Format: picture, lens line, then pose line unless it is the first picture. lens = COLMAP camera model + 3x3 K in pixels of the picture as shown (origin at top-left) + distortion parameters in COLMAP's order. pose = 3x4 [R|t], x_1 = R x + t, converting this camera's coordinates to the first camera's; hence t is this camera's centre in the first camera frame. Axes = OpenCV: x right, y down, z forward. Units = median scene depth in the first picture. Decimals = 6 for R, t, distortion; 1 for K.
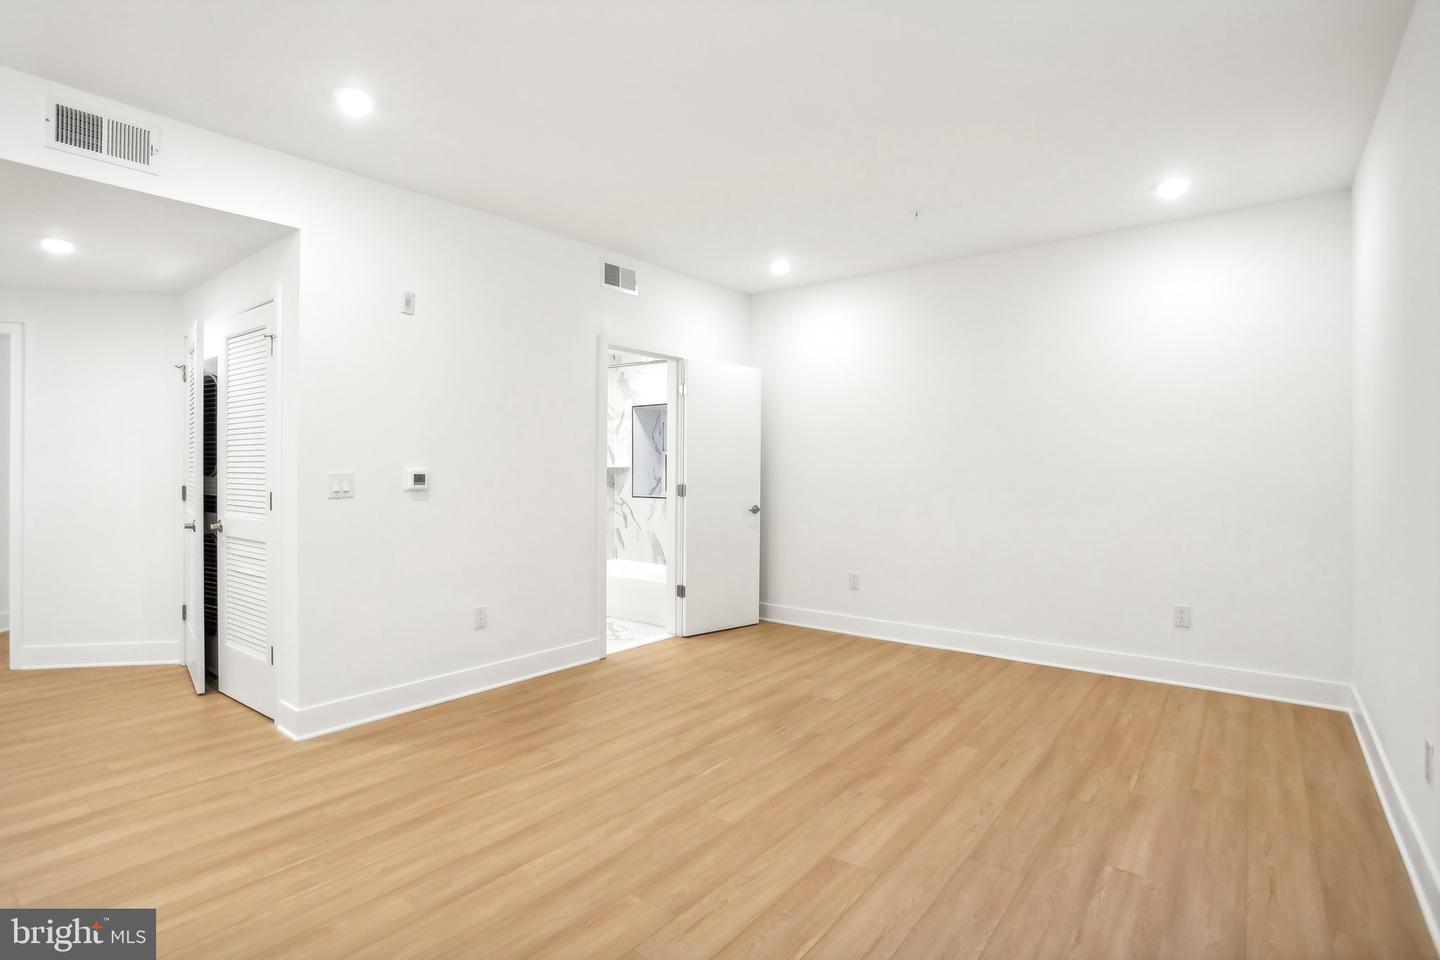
lens RADIAL K [[721.5, 0, 726.4], [0, 721.5, 469.1], [0, 0, 1]] dist [-0.047104, 0.000331]
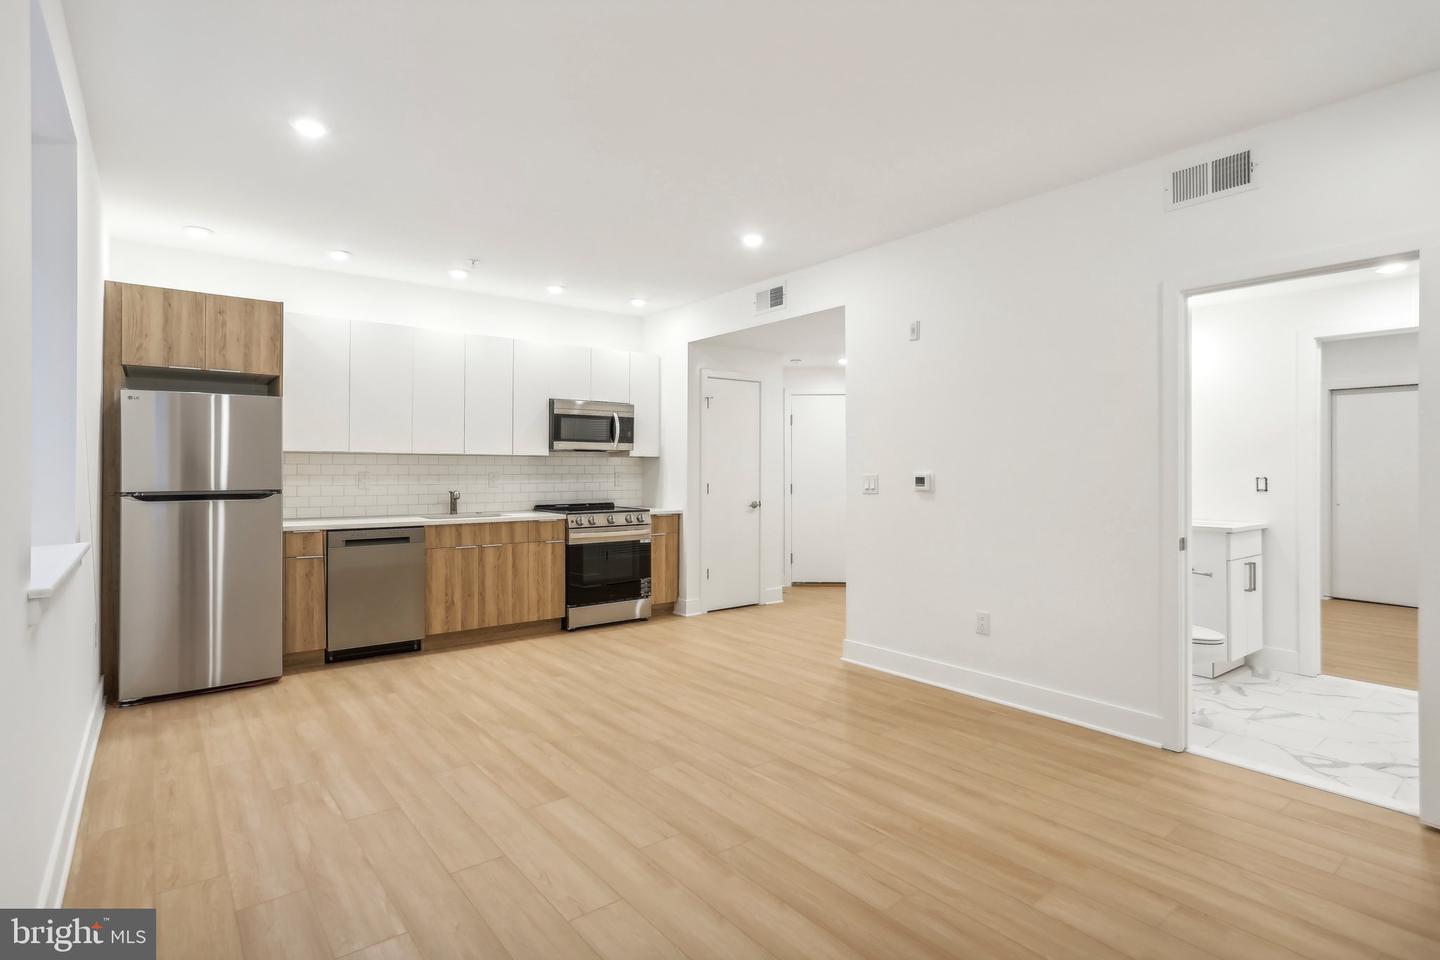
lens RADIAL K [[732.8, 0, 693.1], [0, 732.8, 464.6], [0, 0, 1]] dist [-0.031972, 0.001002]
pose [[-0.279112, -0.009265, -0.960214, 1.002139], [-0.005062, 0.999954, -0.008177, -0.001447], [0.960245, 0.002578, -0.279146, 1.224212]]
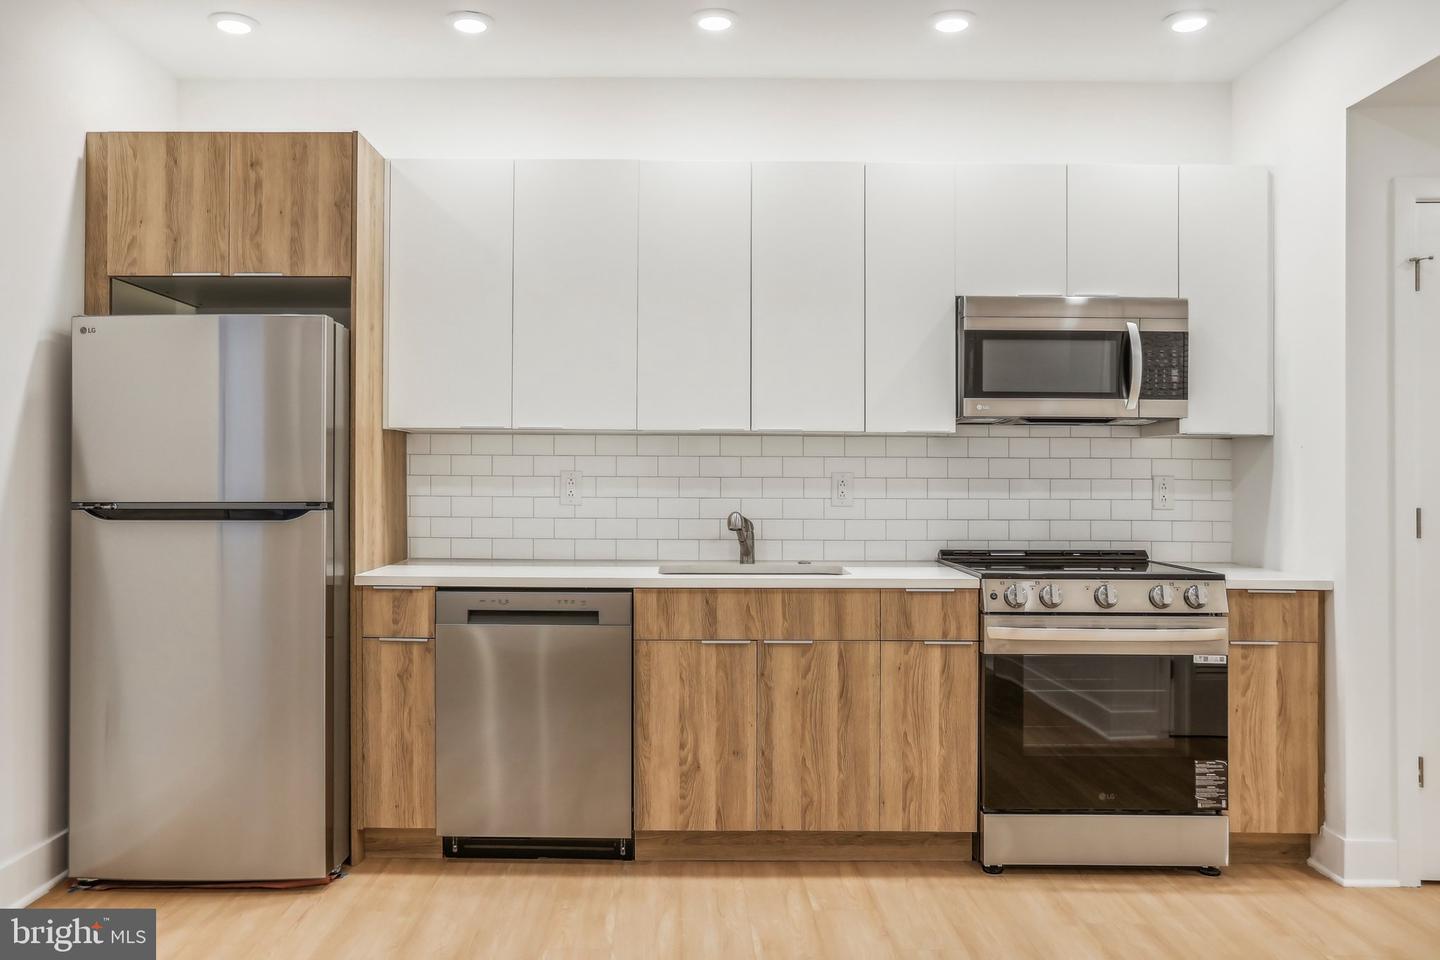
lens RADIAL K [[1100.0, 0, 682.5], [0, 1100.0, 472.6], [0, 0, 1]] dist [-0.015352, 0.003711]
pose [[-0.804509, -0.009377, -0.593866, 0.196062], [-0.009912, 0.999948, -0.002360, 0.010510], [0.593858, 0.003988, -0.804560, 1.112723]]
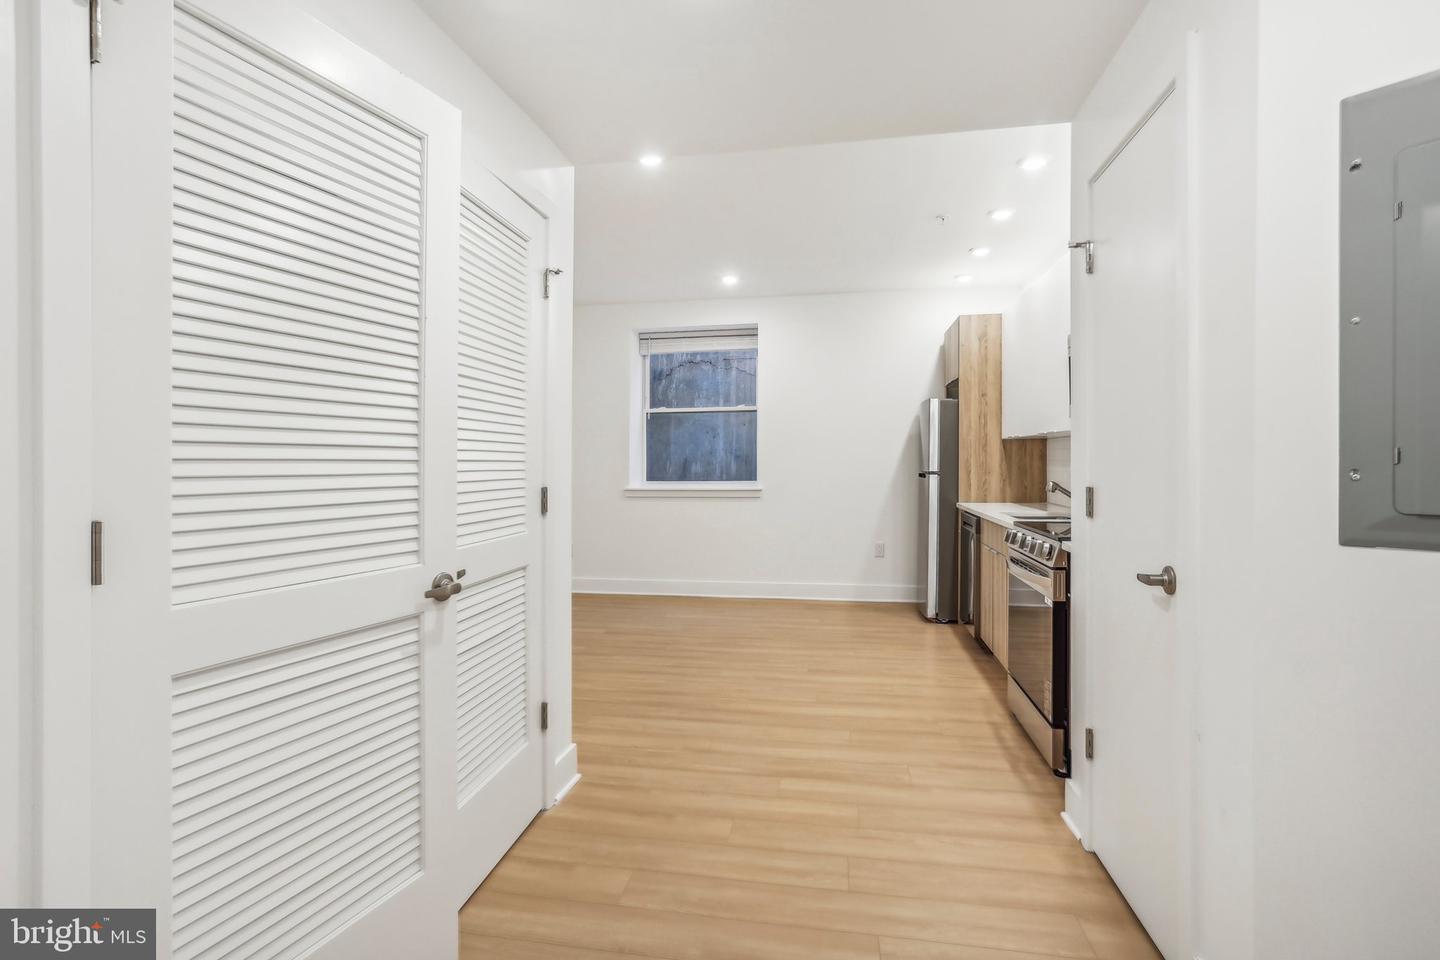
lens RADIAL K [[732.8, 0, 693.1], [0, 732.8, 464.6], [0, 0, 1]] dist [-0.031972, 0.001002]
pose [[-0.440073, -0.006792, 0.897936, -1.573566], [0.003178, 0.999953, 0.009121, 0.006014], [-0.897956, 0.006868, -0.440031, 1.367402]]
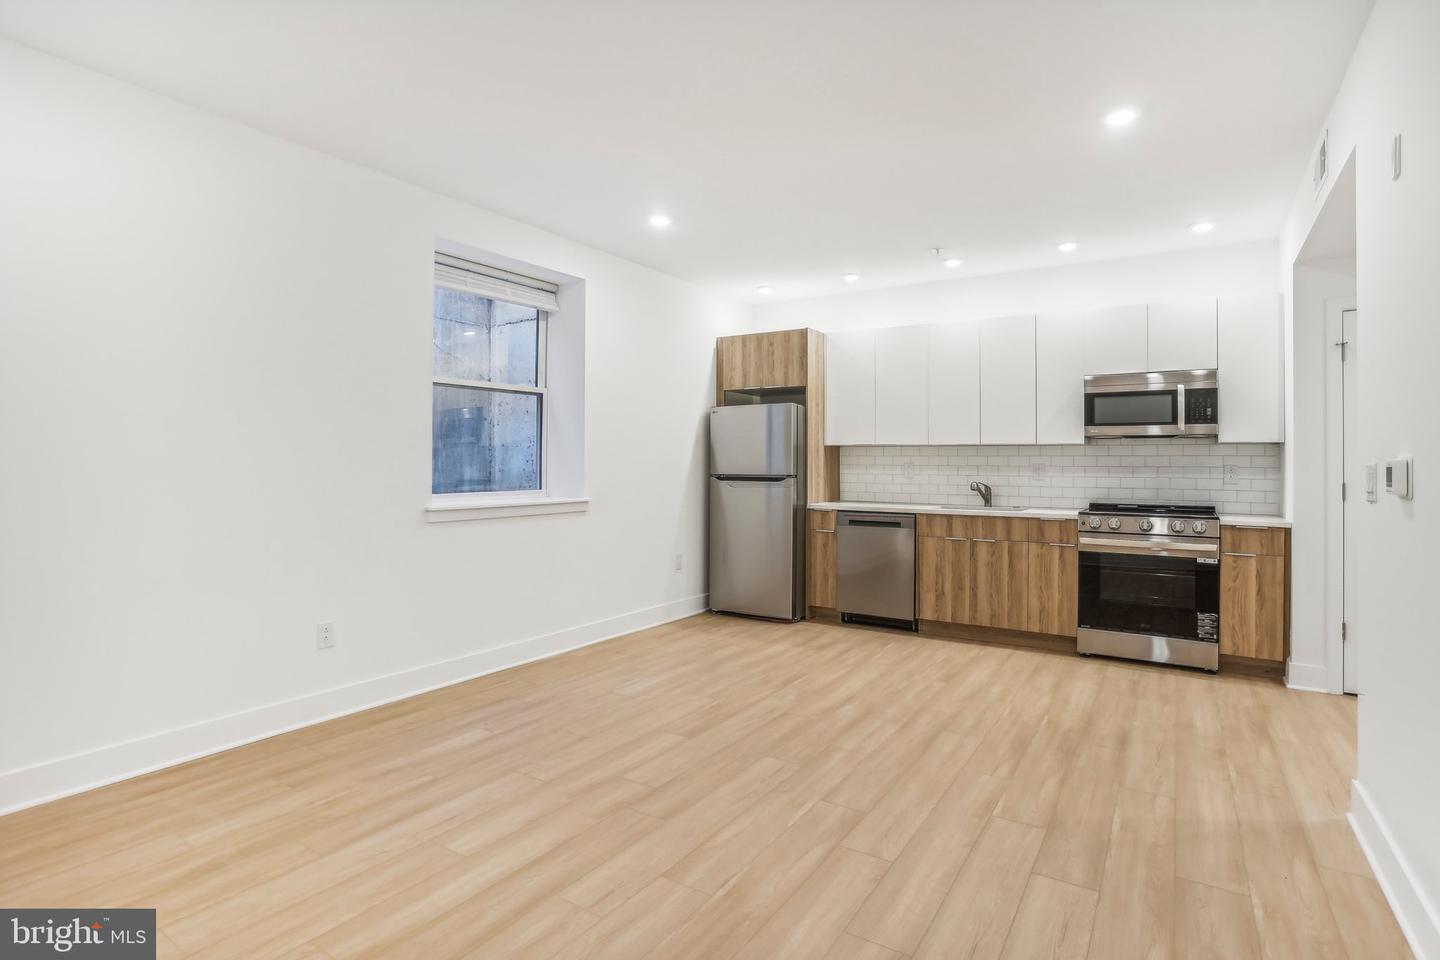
lens RADIAL K [[732.8, 0, 693.1], [0, 732.8, 464.6], [0, 0, 1]] dist [-0.031972, 0.001002]
pose [[-0.999478, -0.009183, -0.030960, 0.148339], [-0.009346, 0.999943, 0.005113, 0.006829], [0.030911, 0.005399, -0.999508, 1.915138]]
